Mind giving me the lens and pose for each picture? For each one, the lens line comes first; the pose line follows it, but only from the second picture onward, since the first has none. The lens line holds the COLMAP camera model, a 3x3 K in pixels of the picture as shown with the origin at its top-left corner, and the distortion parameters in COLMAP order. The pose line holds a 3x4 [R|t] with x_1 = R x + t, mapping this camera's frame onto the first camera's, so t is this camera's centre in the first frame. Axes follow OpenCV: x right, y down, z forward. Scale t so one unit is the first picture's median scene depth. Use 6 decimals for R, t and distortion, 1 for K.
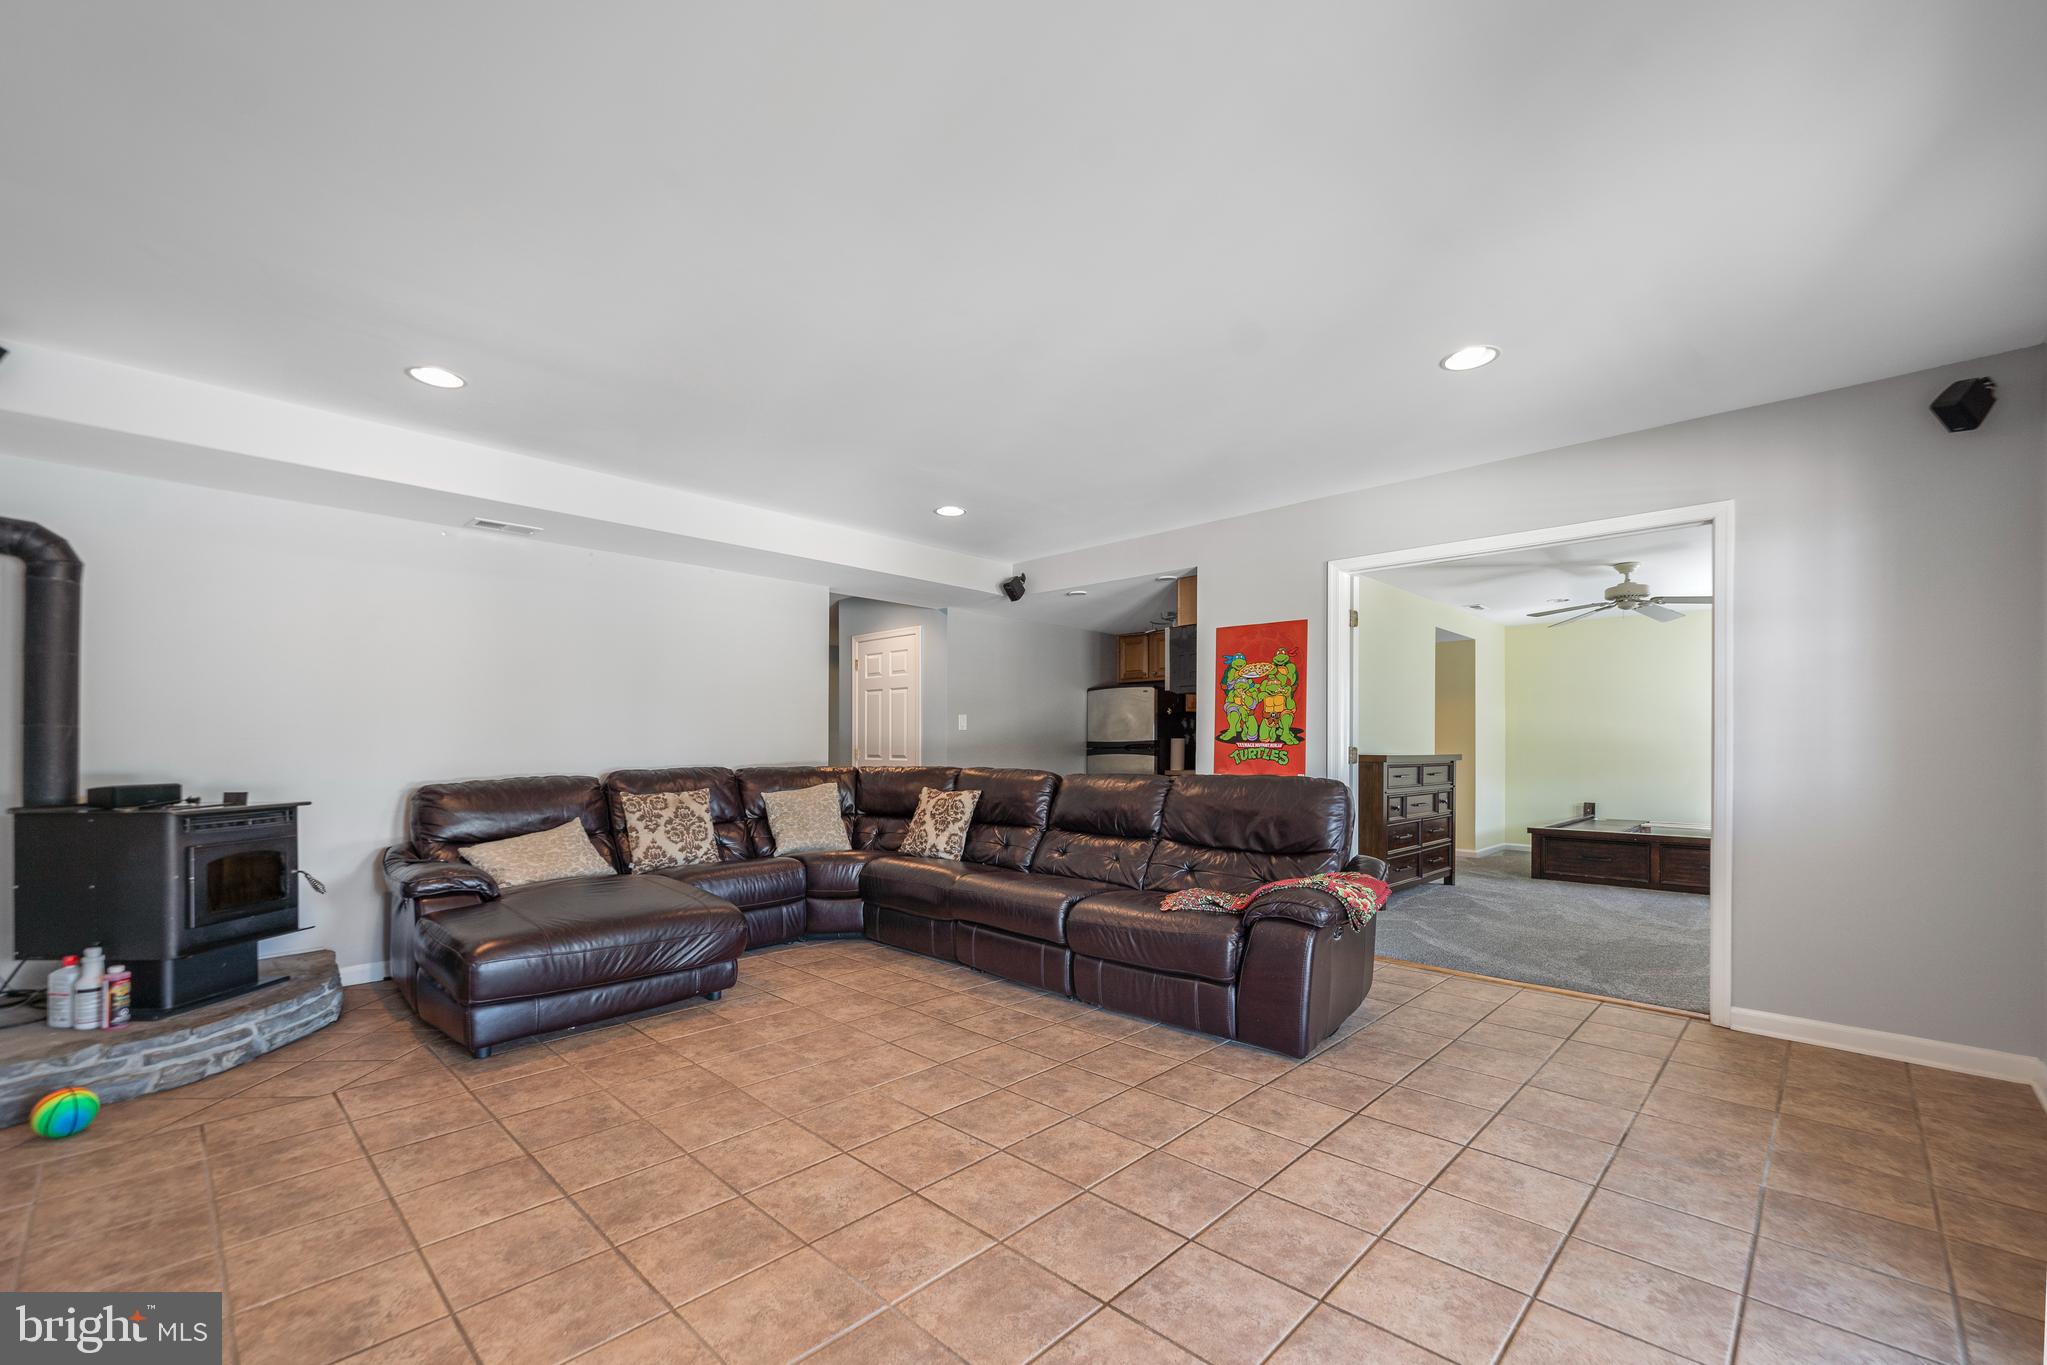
lens RADIAL K [[841.8, 0, 1050.3], [0, 841.8, 758.1], [0, 0, 1]] dist [-0.008993, 0.002097]
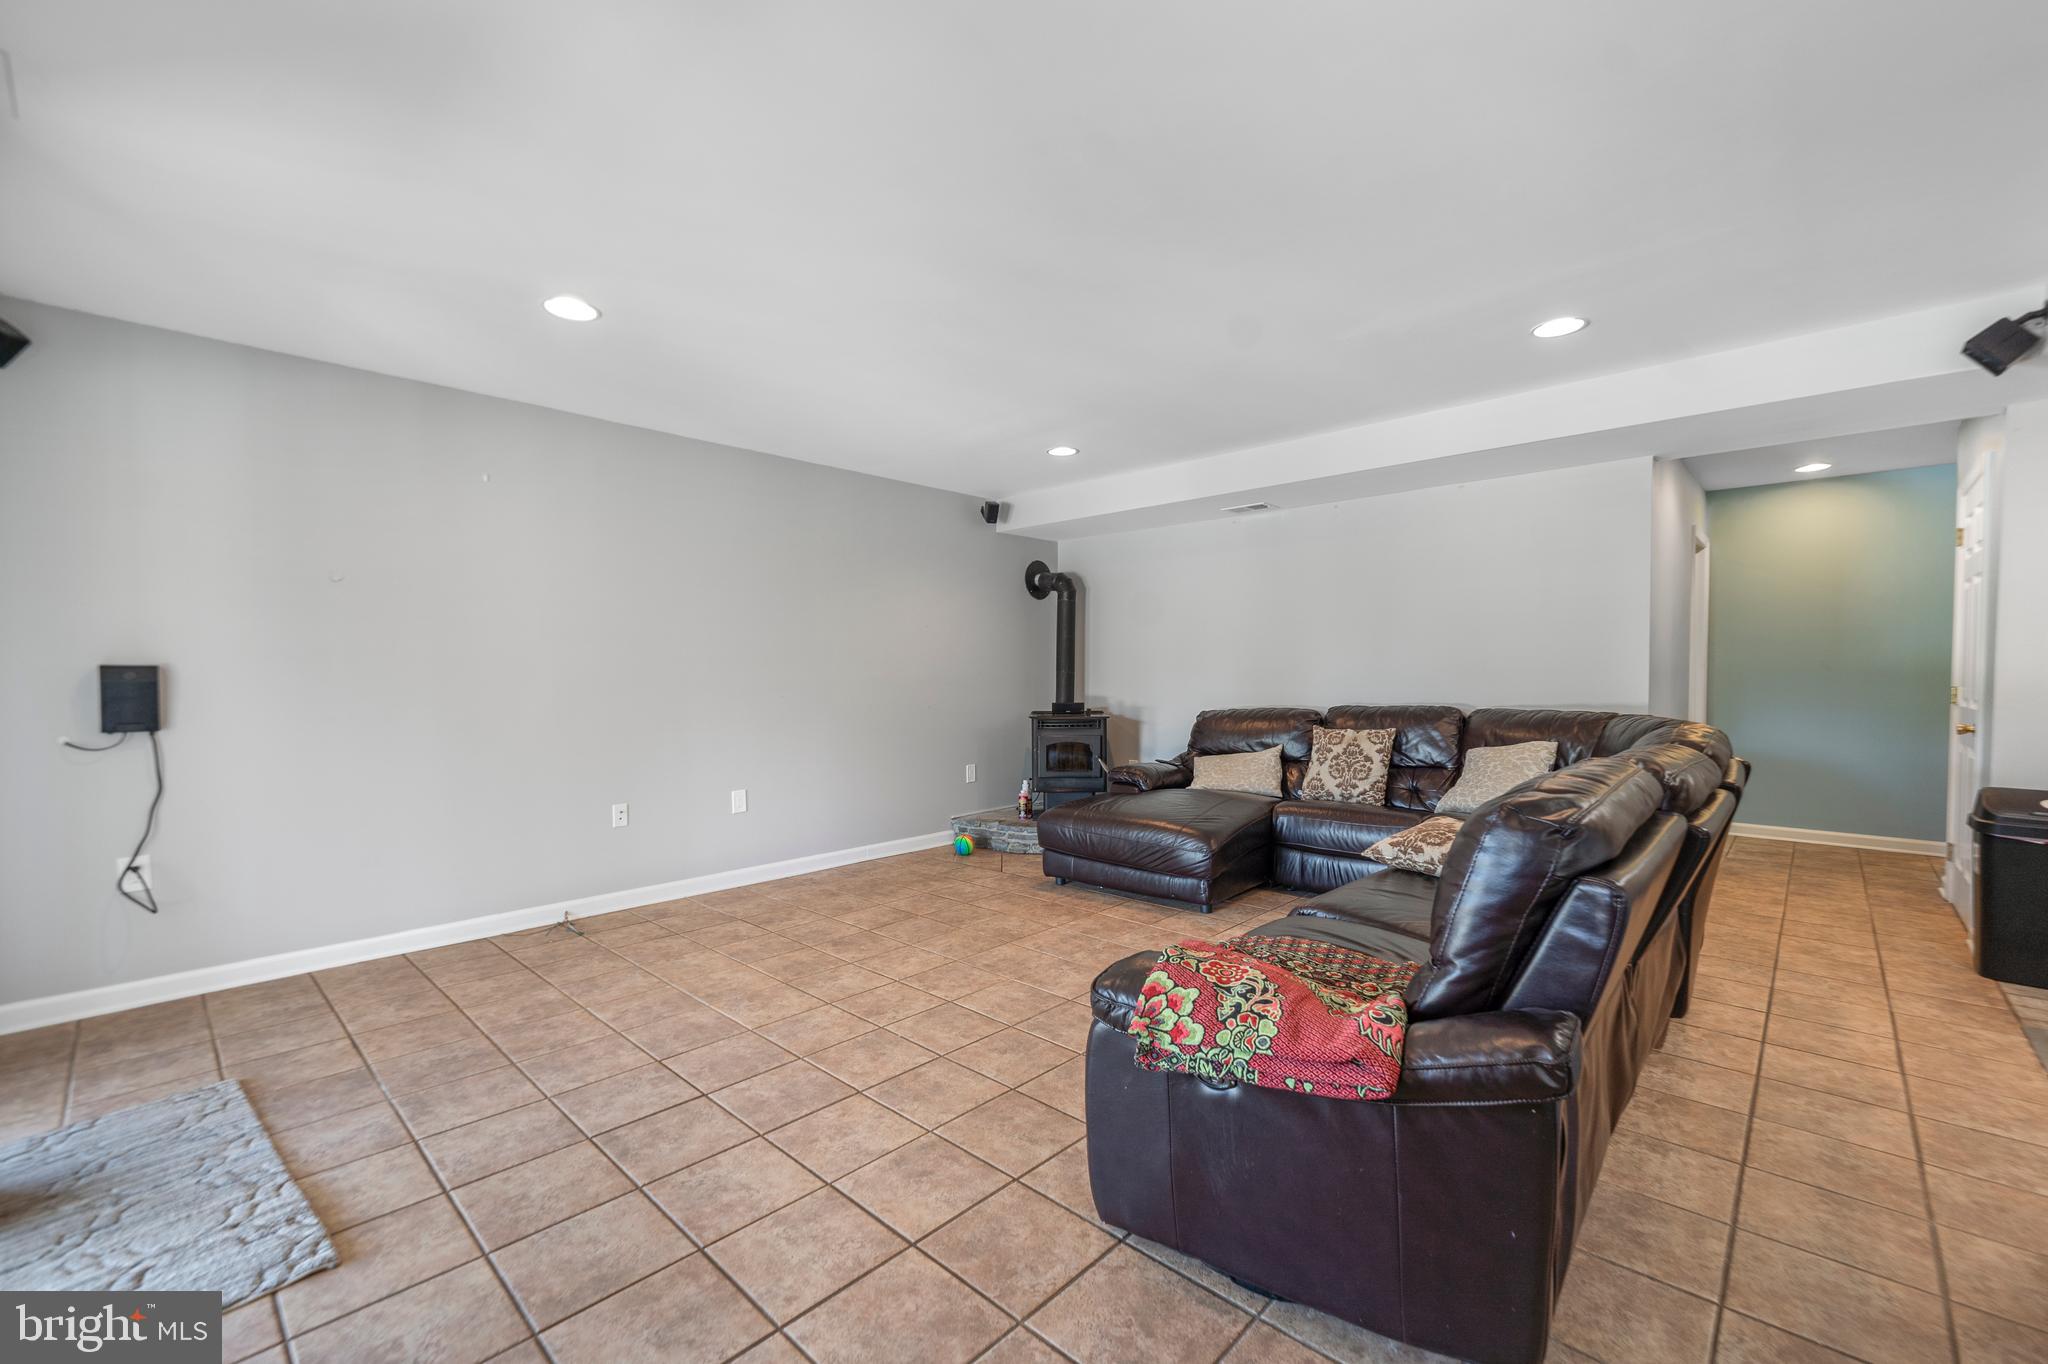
lens RADIAL K [[842.2, 0, 1024.6], [0, 842.2, 673.7], [0, 0, 1]] dist [-0.008993, 0.002097]
pose [[0.003105, 0.002640, -0.999992, 1.089670], [-0.011327, 0.999932, 0.002605, -0.048842], [0.999931, 0.011319, 0.003135, 1.123628]]
